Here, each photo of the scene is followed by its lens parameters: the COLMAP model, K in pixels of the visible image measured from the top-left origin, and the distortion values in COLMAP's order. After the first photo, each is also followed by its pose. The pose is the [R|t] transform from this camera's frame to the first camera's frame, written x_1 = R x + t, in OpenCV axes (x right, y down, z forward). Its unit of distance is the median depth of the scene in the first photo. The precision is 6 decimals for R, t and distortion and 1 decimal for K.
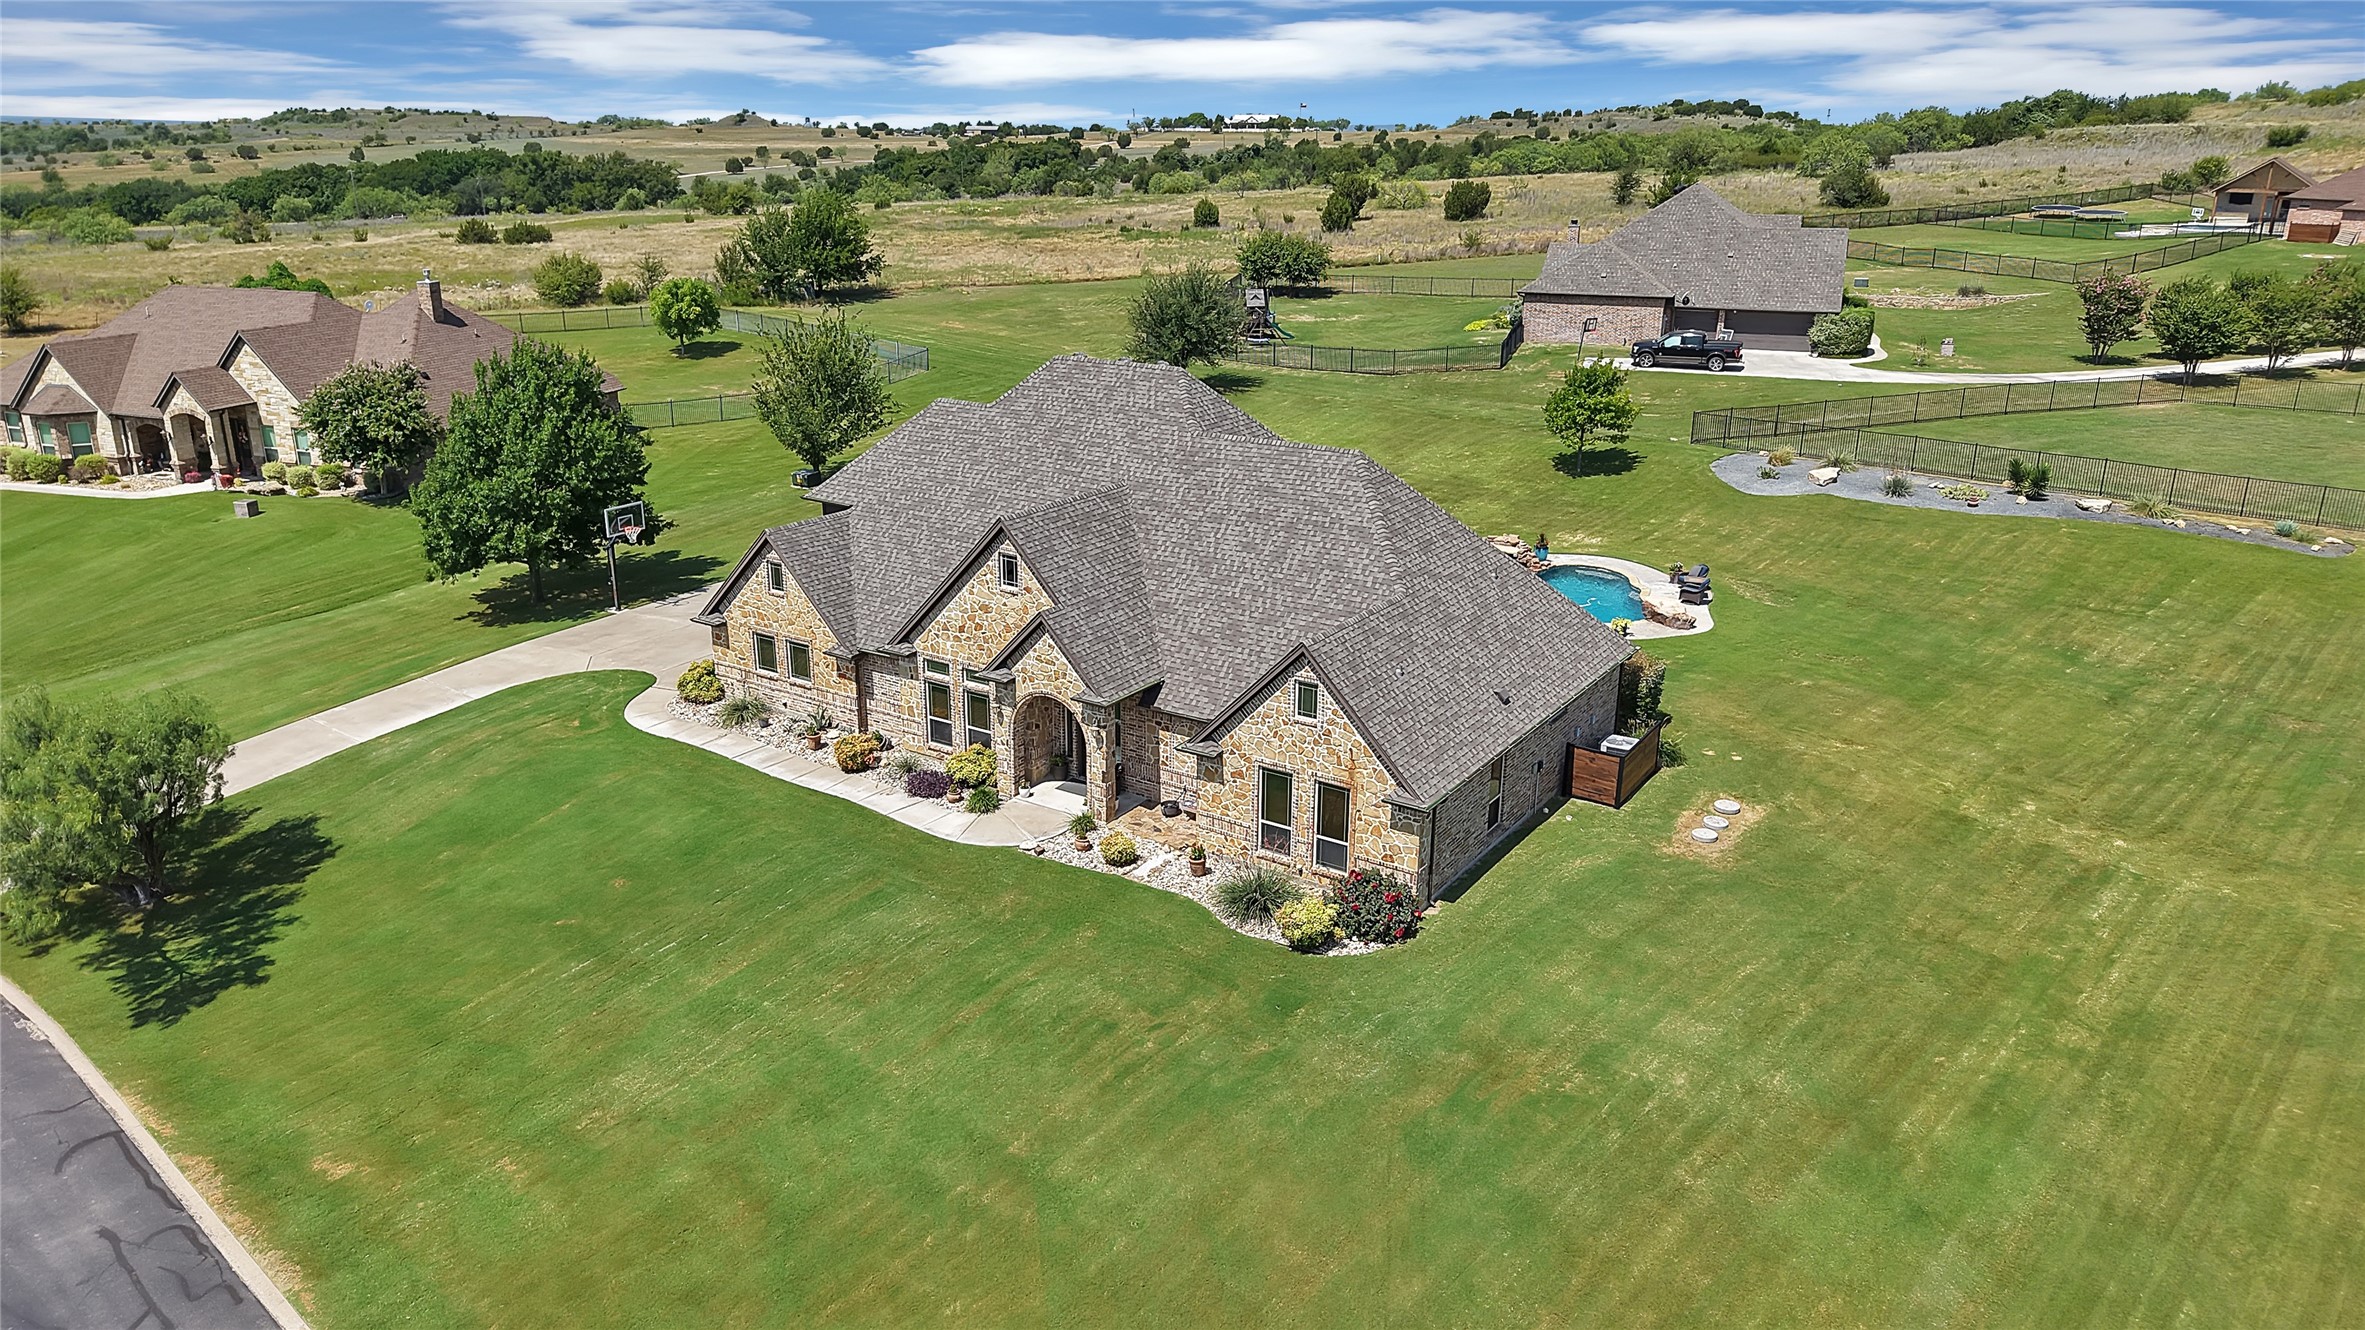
lens RADIAL K [[1603.8, 0, 1182.5], [0, 1603.8, 665.0], [0, 0, 1]] dist [-0.003395, 0.000024]
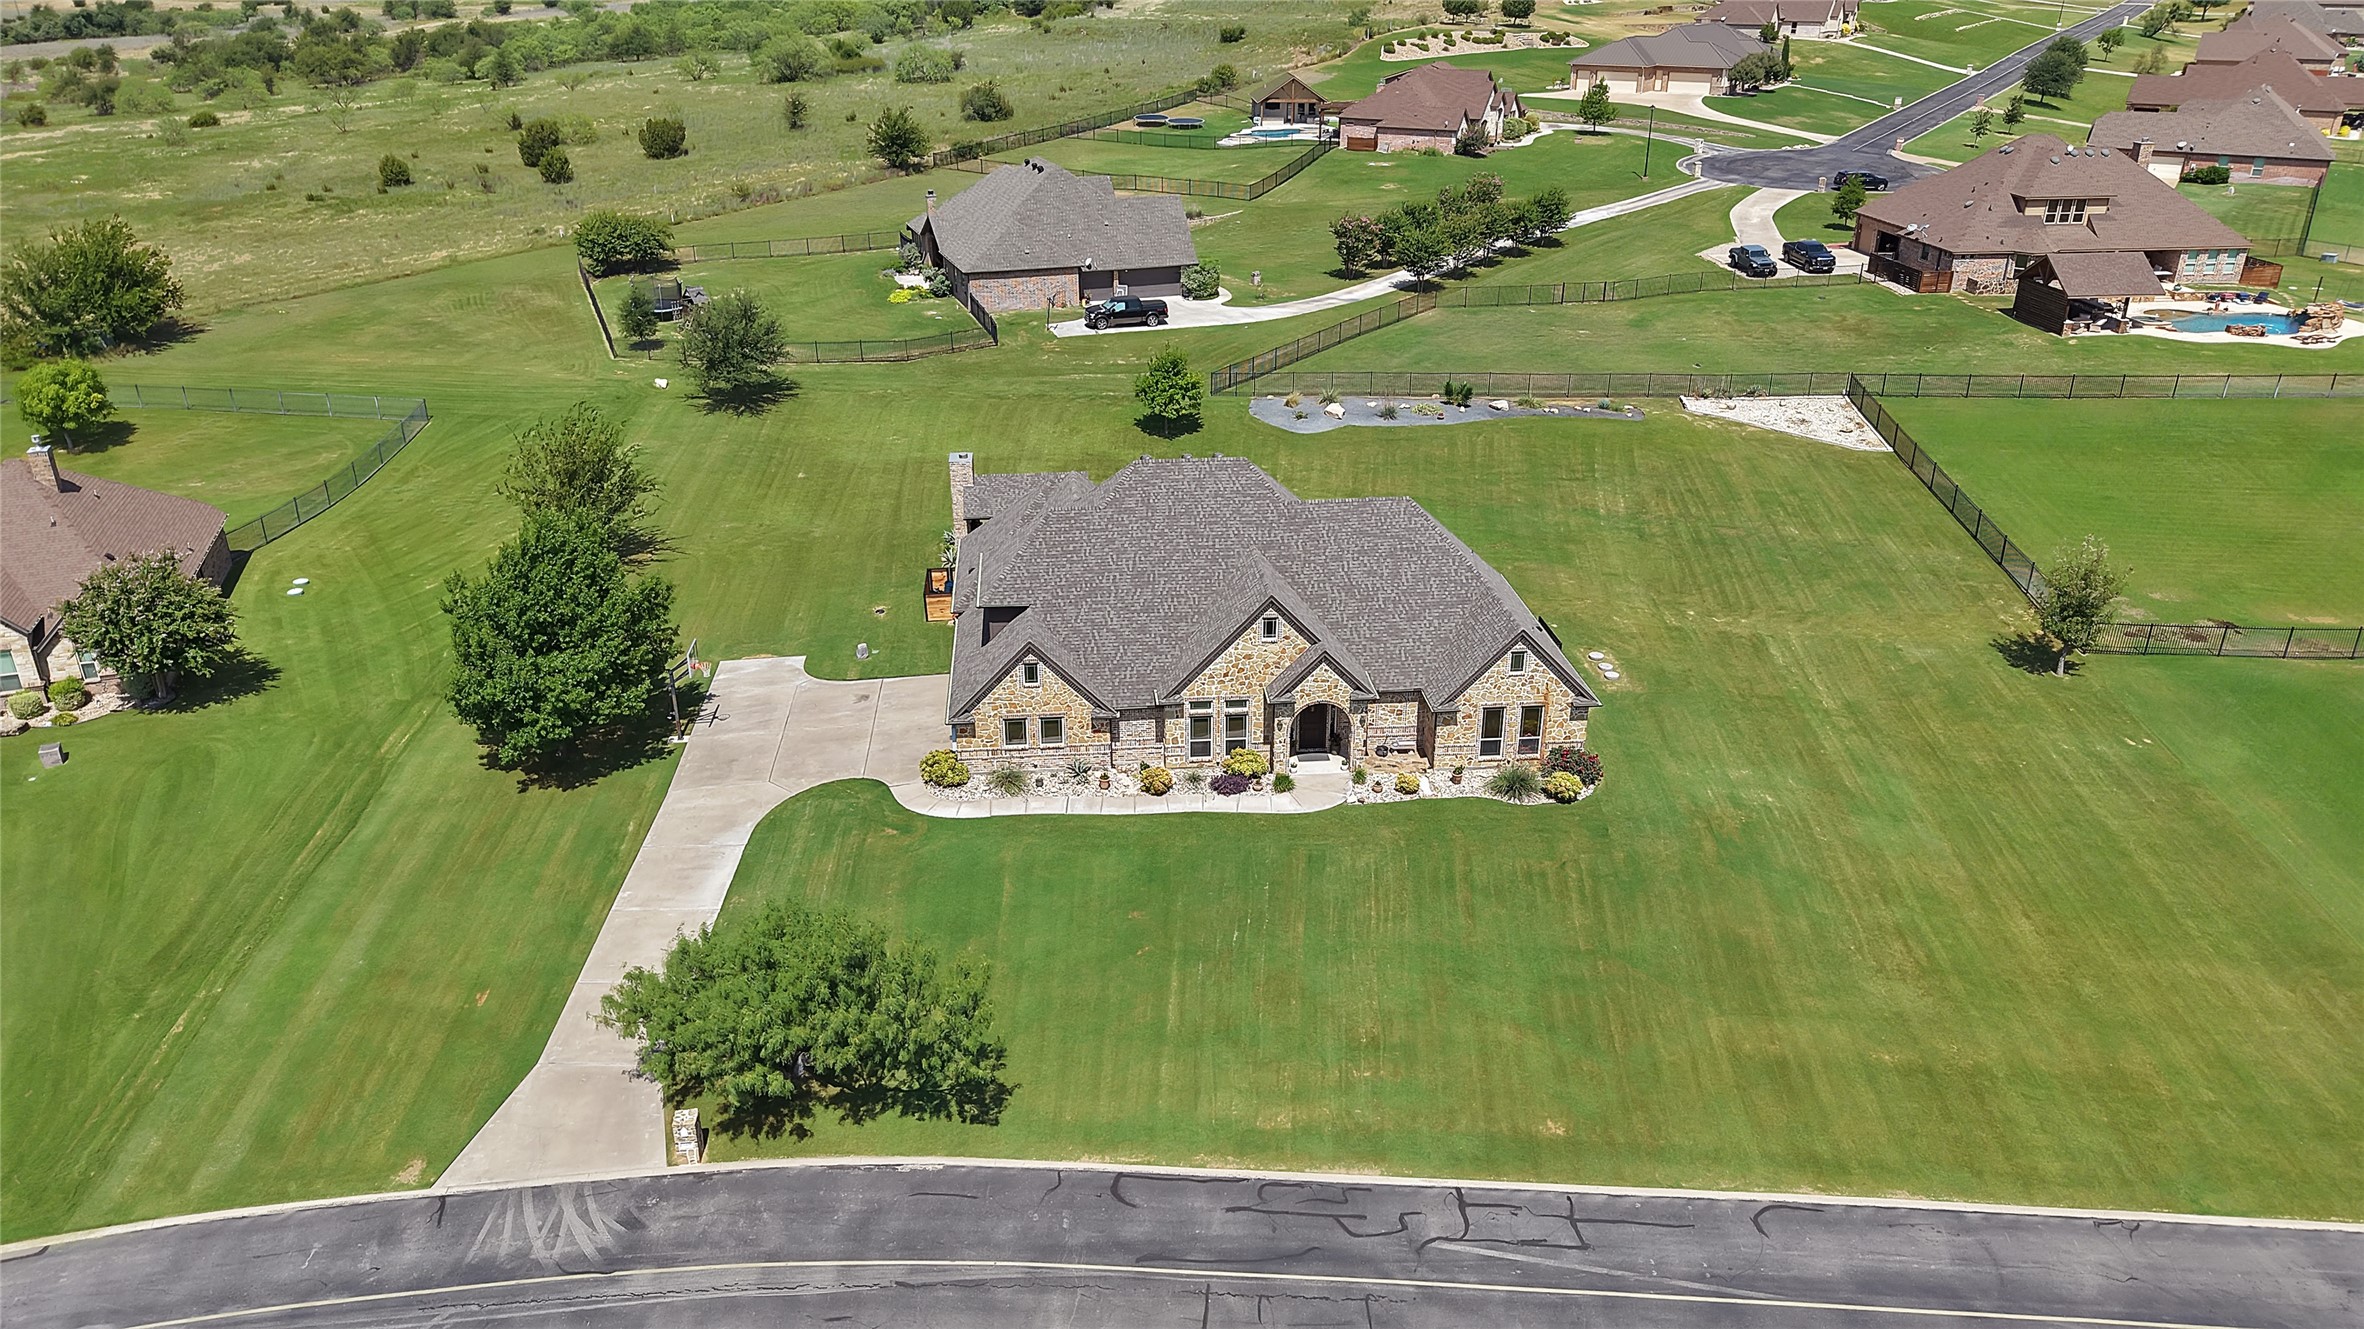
lens RADIAL K [[1603.2, 0, 1182.0], [0, 1603.2, 664.5], [0, 0, 1]] dist [-0.003395, 0.000024]
pose [[0.779963, -0.260711, 0.568936, -0.956618], [0.201896, 0.965311, 0.165565, -0.269365], [-0.592365, -0.014269, 0.805544, -0.125629]]
